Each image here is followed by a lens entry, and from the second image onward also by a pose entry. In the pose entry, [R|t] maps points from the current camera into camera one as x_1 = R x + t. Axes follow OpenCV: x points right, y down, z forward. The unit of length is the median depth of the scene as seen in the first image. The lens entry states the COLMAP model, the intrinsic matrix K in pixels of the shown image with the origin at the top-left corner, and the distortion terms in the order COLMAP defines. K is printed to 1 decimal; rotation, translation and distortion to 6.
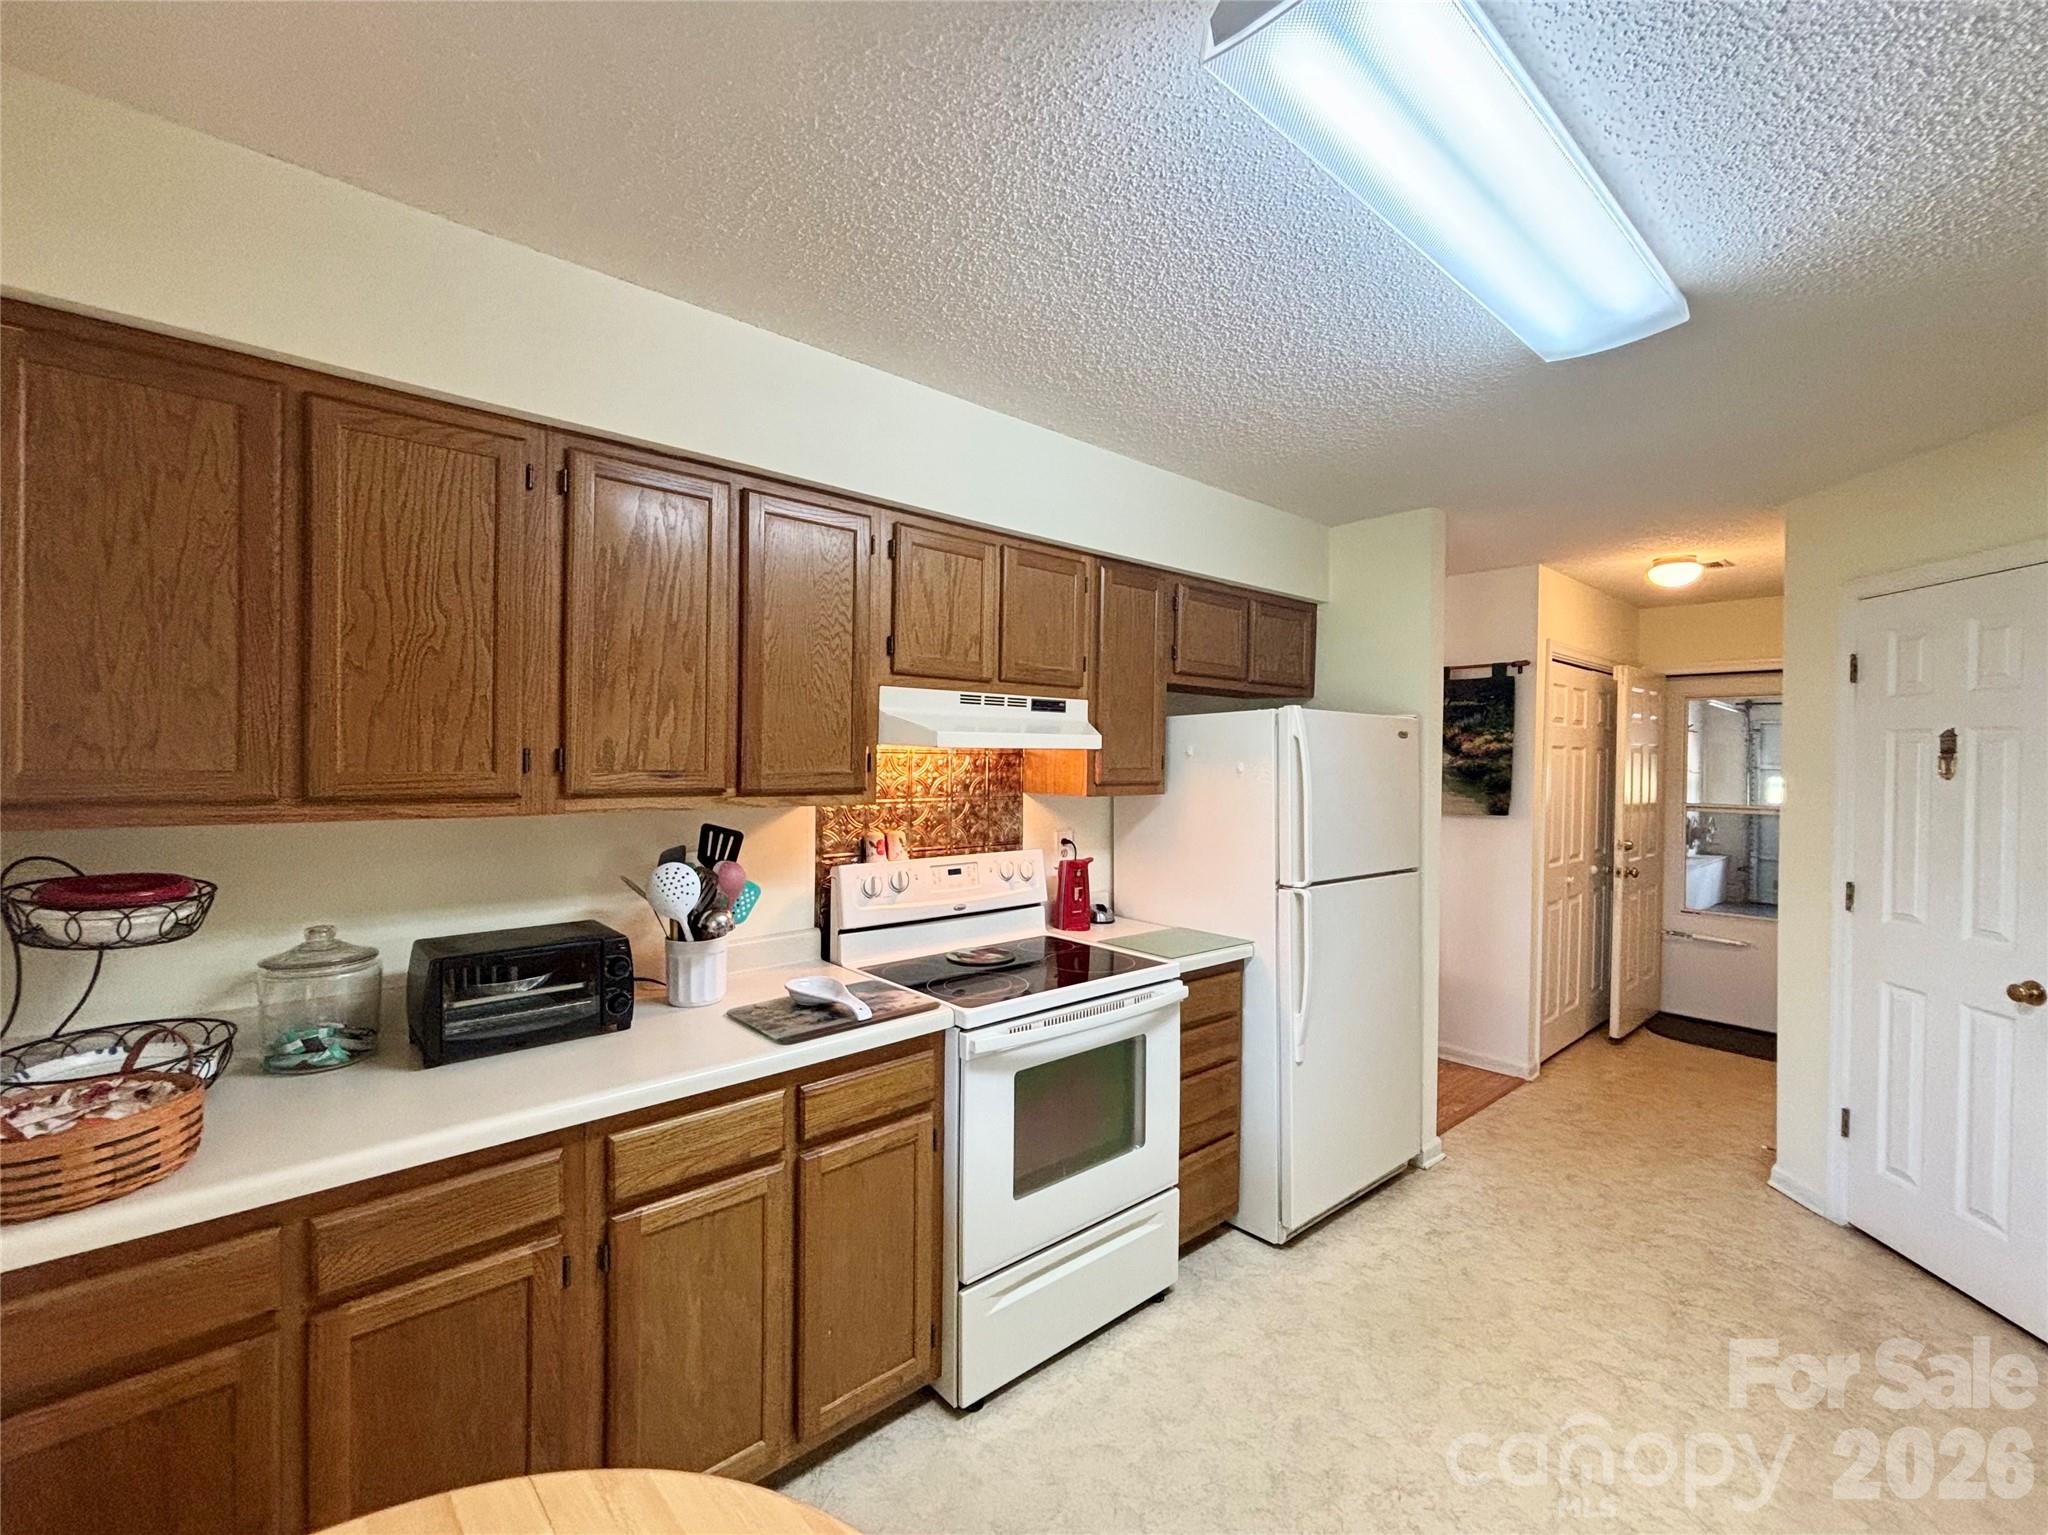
lens RADIAL K [[920.4, 0, 1017.3], [0, 920.4, 773.4], [0, 0, 1]] dist [0.000674, 0.000009]
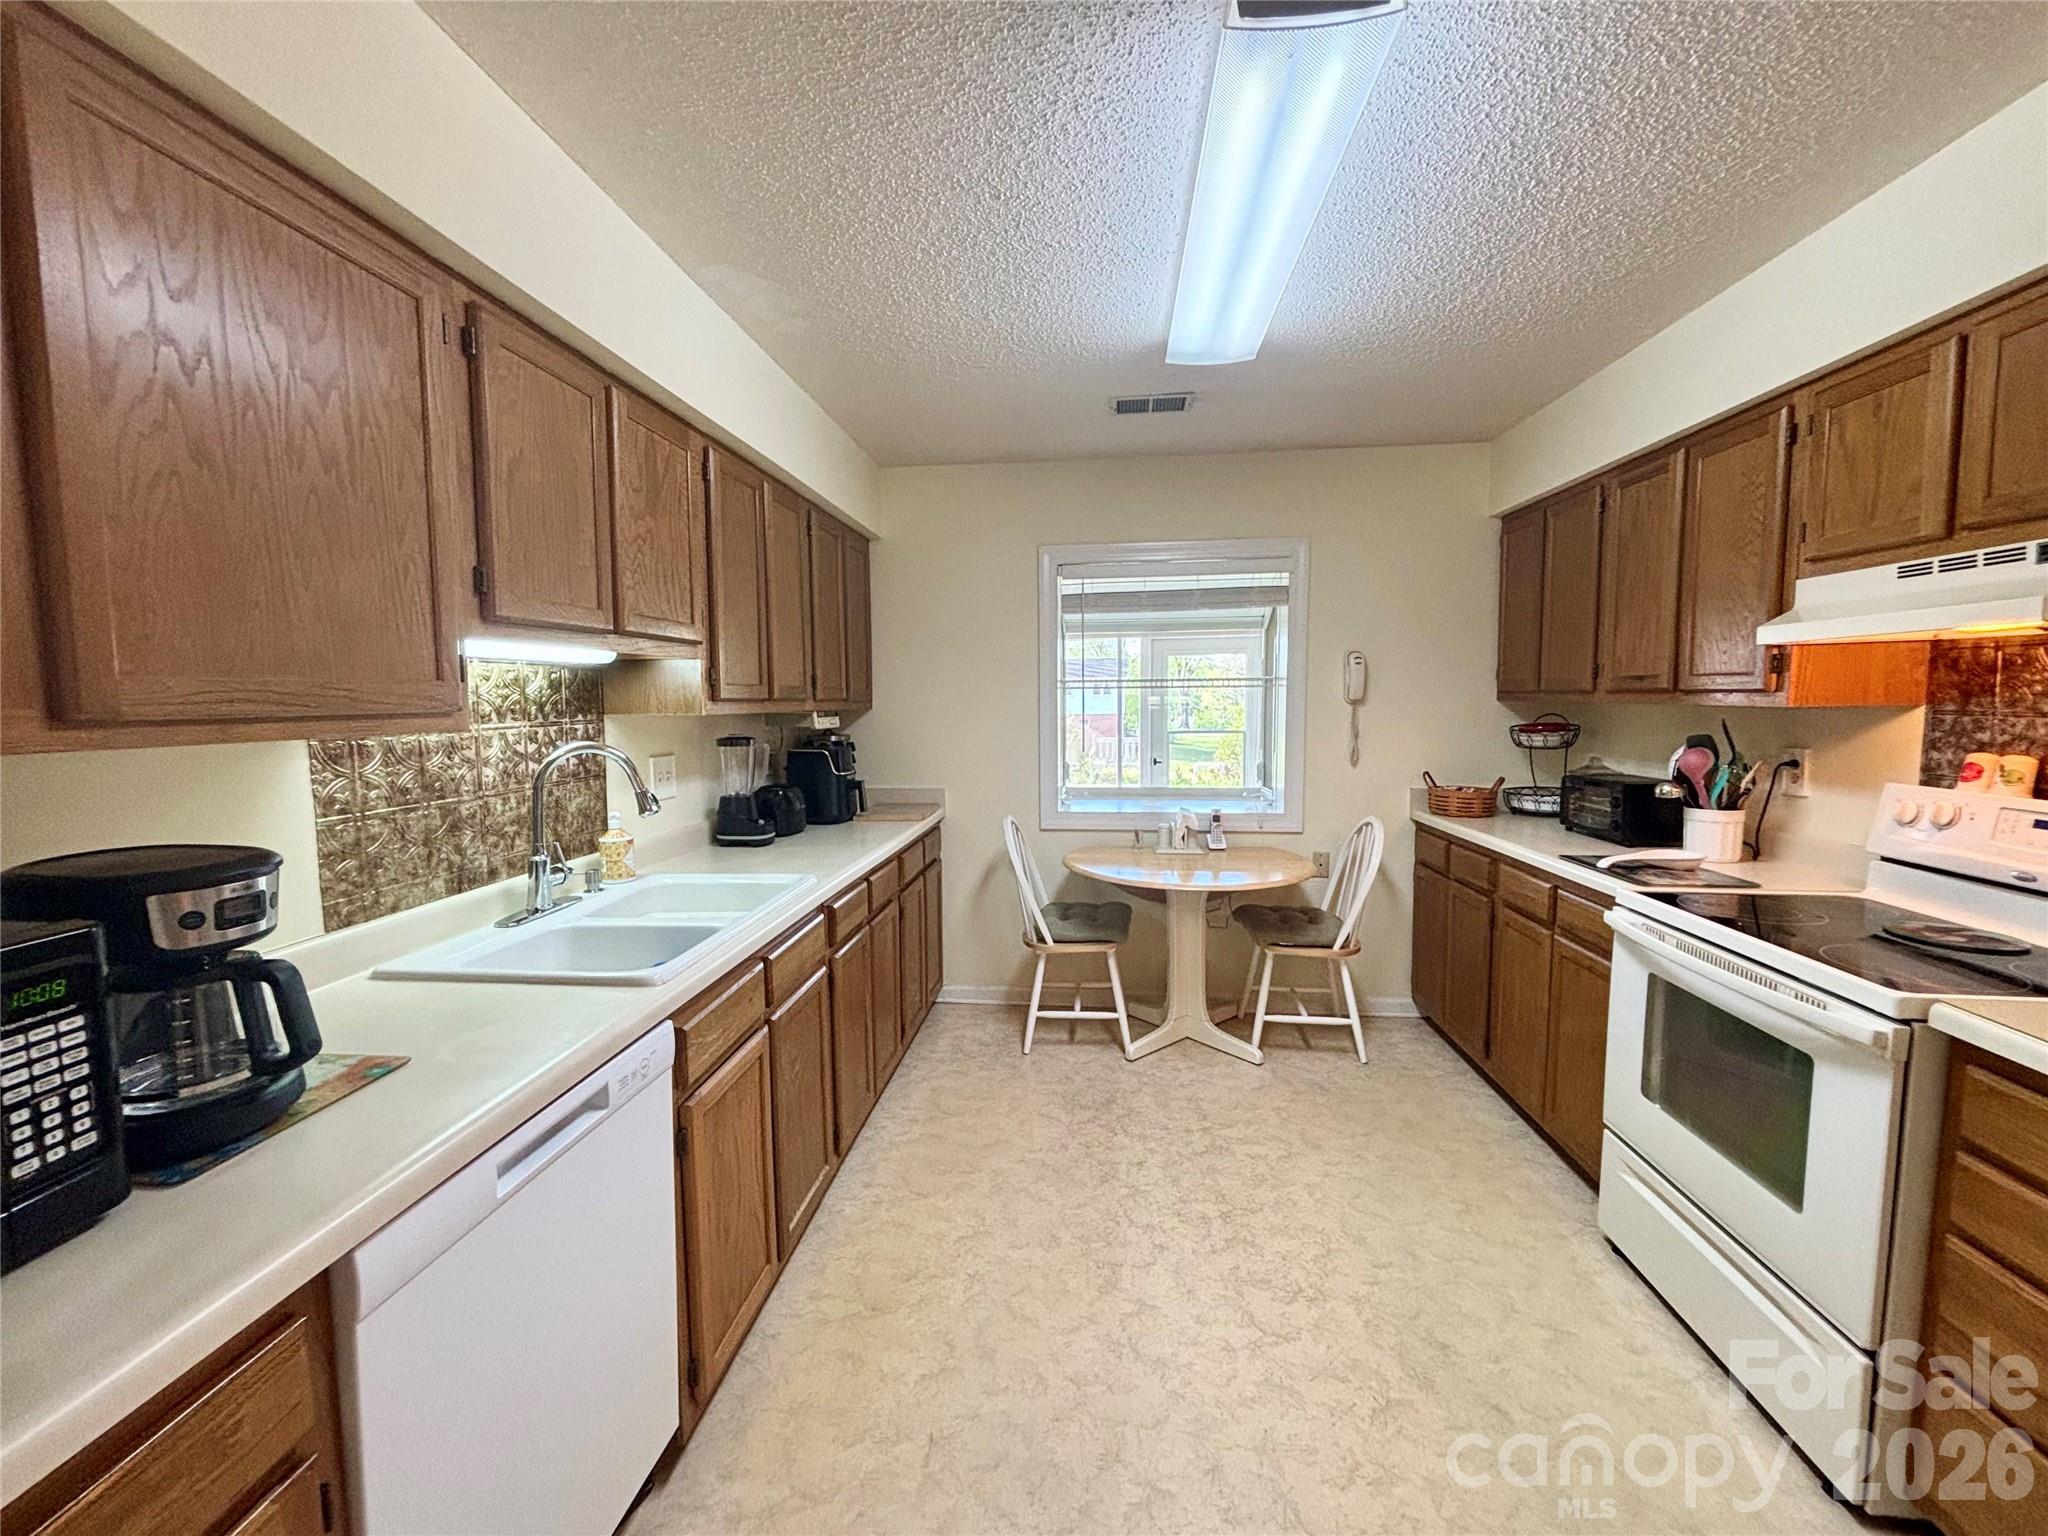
lens RADIAL K [[821.0, 0, 1021.5], [0, 821.0, 765.3], [0, 0, 1]] dist [0.005657, -0.000561]
pose [[-0.744025, 0.052174, -0.666112, 0.926644], [-0.010006, 0.995965, 0.089186, 0.023699], [0.668077, 0.073022, -0.740500, 1.011019]]
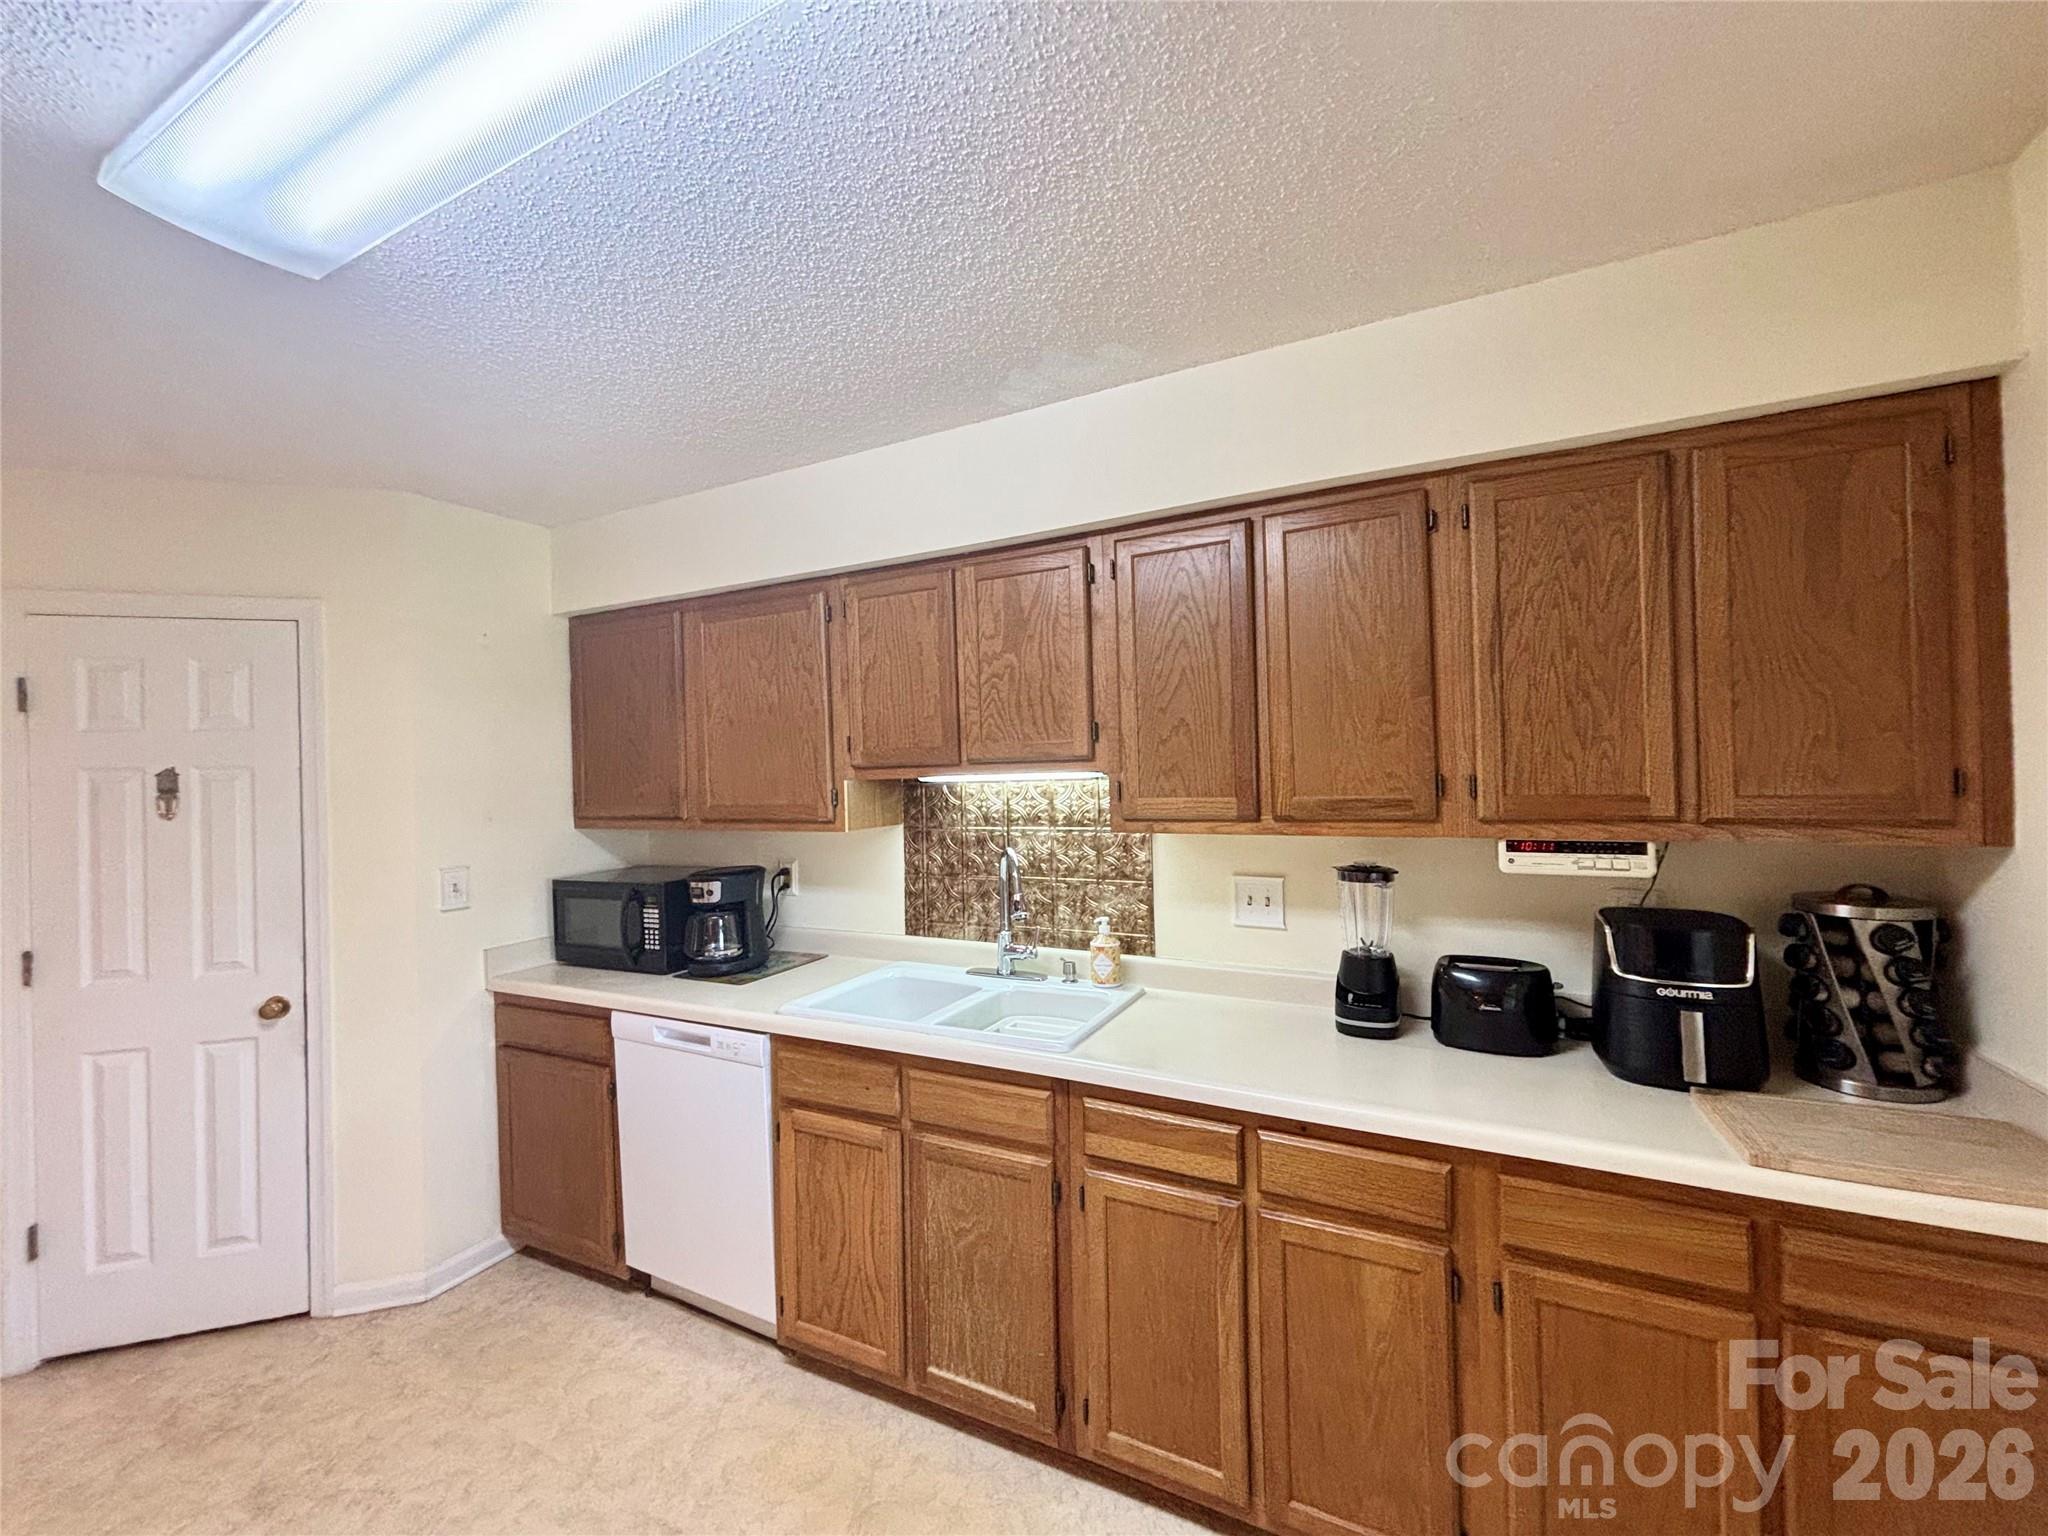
lens RADIAL K [[821.0, 0, 1022.0], [0, 821.0, 763.3], [0, 0, 1]] dist [0.005657, -0.000561]
pose [[-0.359577, -0.000733, 0.933115, -0.134271], [0.037965, 0.999160, 0.015414, -0.034185], [-0.932343, 0.040969, -0.359247, 0.496655]]
